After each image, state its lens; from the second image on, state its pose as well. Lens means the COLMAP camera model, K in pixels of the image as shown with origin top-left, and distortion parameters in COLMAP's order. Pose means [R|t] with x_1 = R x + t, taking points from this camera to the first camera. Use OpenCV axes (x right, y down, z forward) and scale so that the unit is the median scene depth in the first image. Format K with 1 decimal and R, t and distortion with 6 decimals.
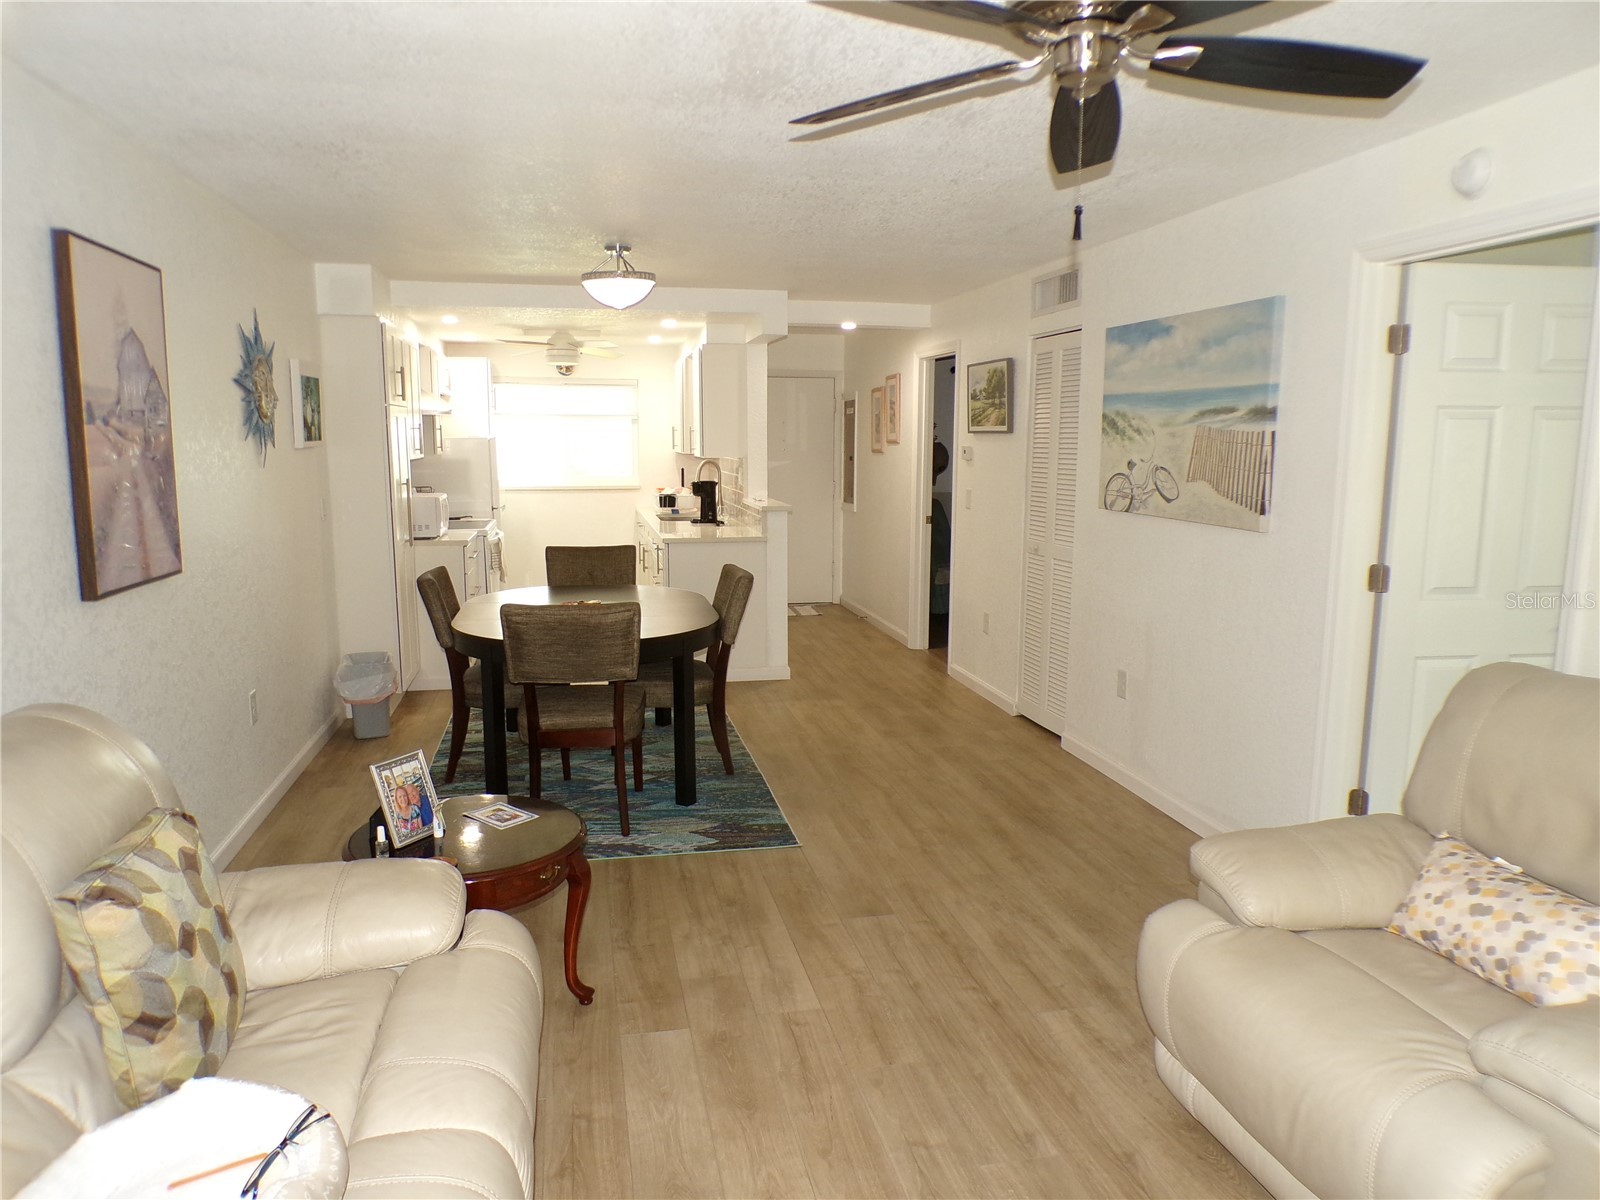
lens RADIAL K [[1079.1, 0, 796.6], [0, 1079.1, 604.1], [0, 0, 1]] dist [-0.049342, 0.026405]
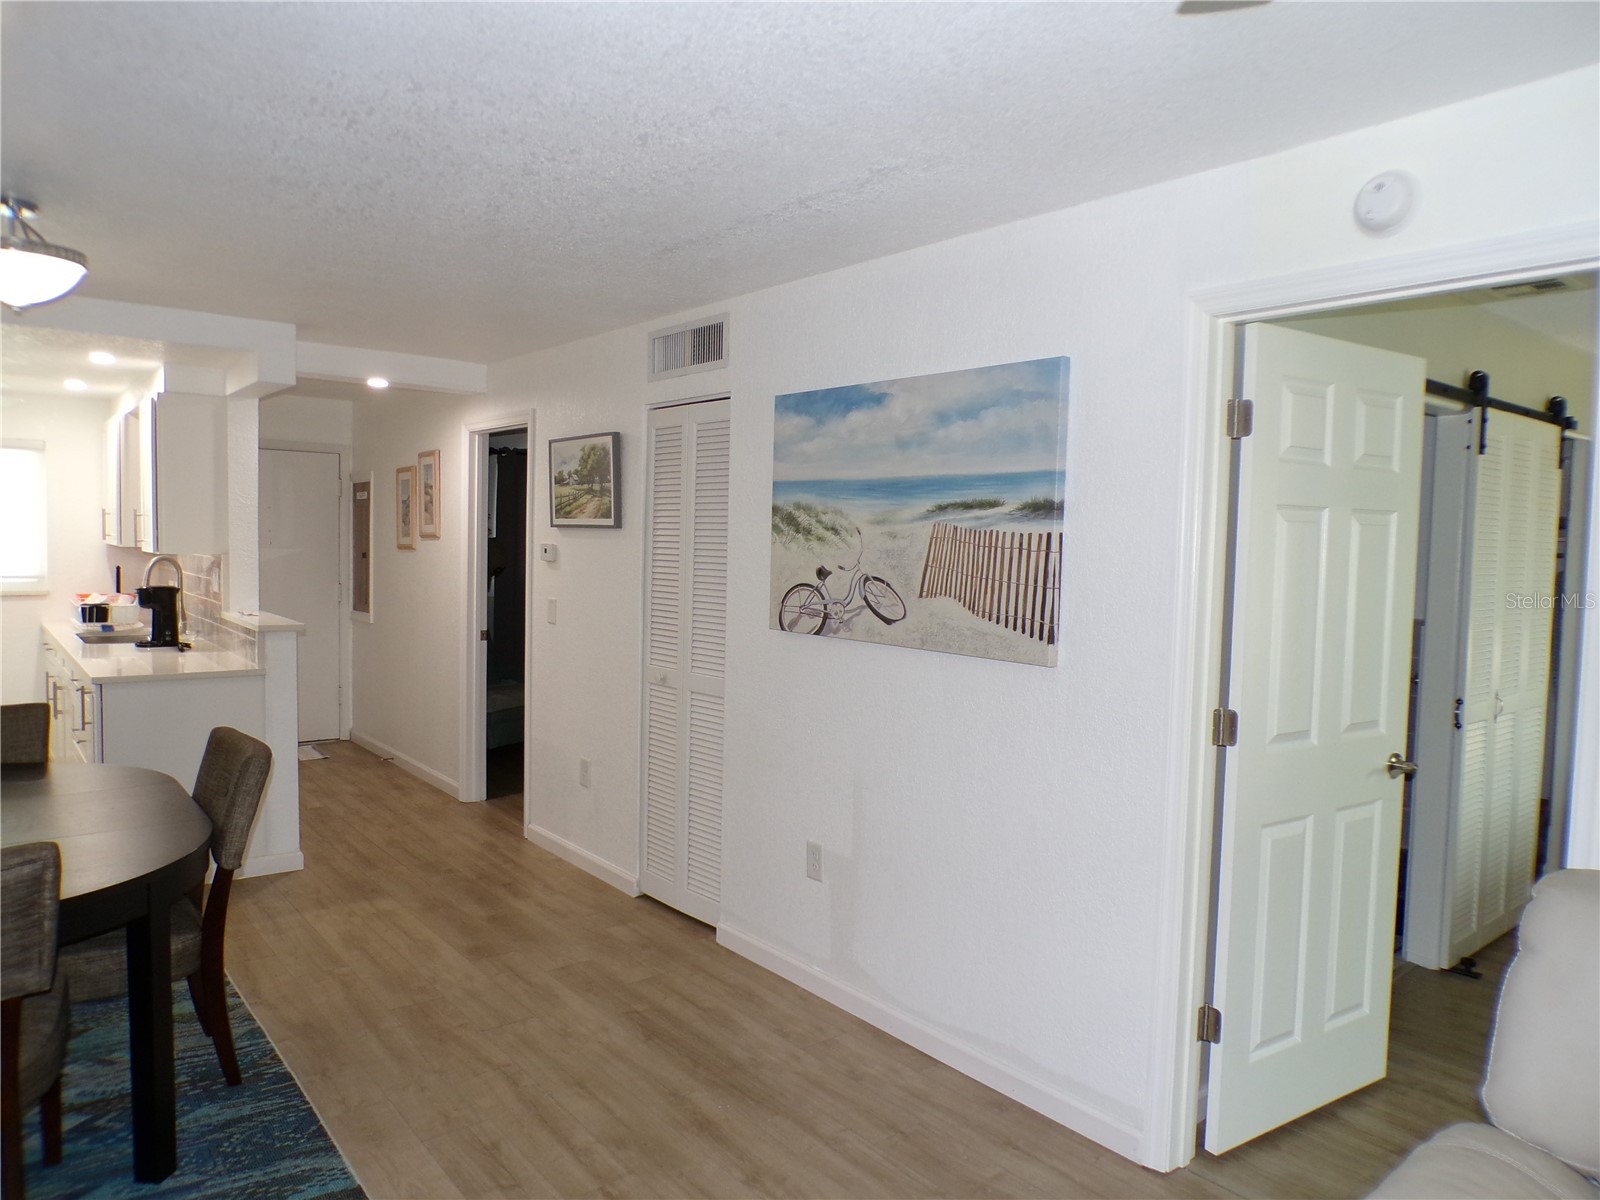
lens RADIAL K [[1079.1, 0, 796.6], [0, 1079.1, 604.1], [0, 0, 1]] dist [-0.049342, 0.026405]
pose [[0.889423, -0.008752, 0.457001, -0.051562], [0.048610, 0.995958, -0.075532, -0.048597], [-0.454492, 0.089394, 0.886254, 0.317343]]
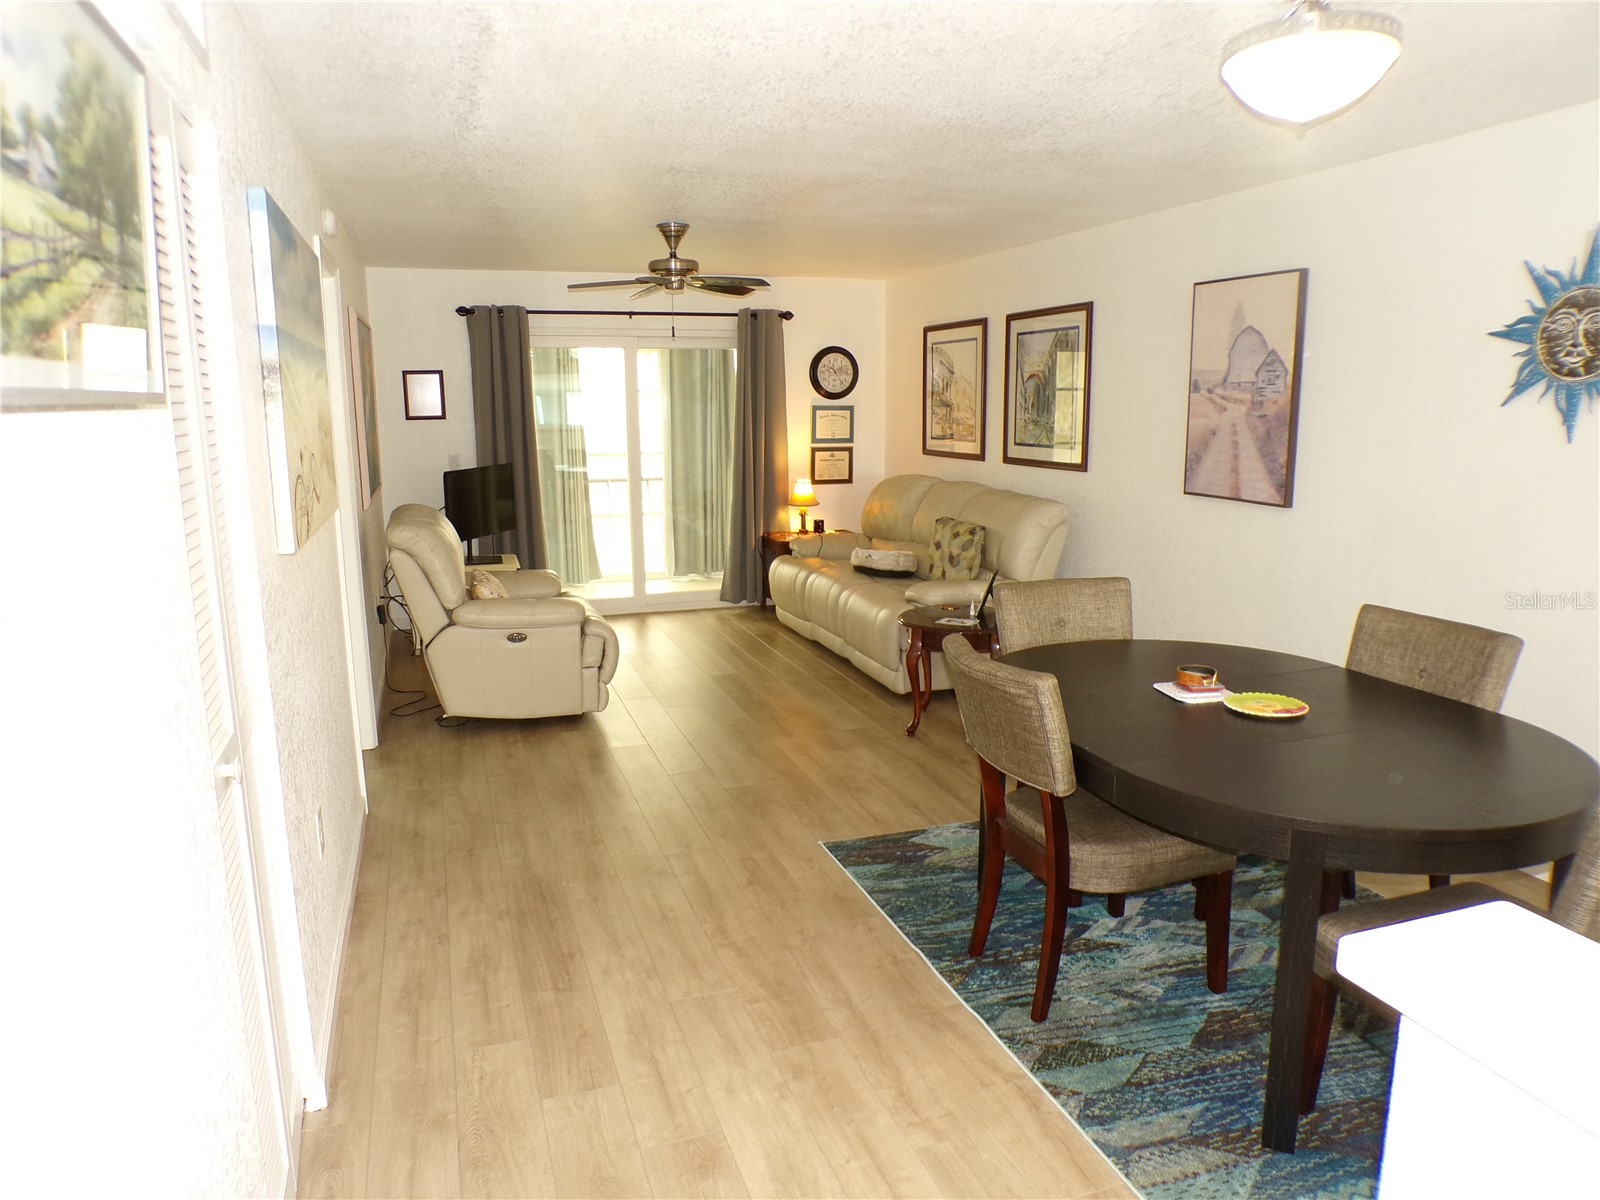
lens RADIAL K [[1079.1, 0, 796.6], [0, 1079.1, 604.1], [0, 0, 1]] dist [-0.049342, 0.026405]
pose [[-0.992583, 0.029095, -0.118036, 0.108582], [-0.011774, 0.943366, 0.331546, -0.237390], [0.120997, 0.330477, -0.936026, 1.522953]]
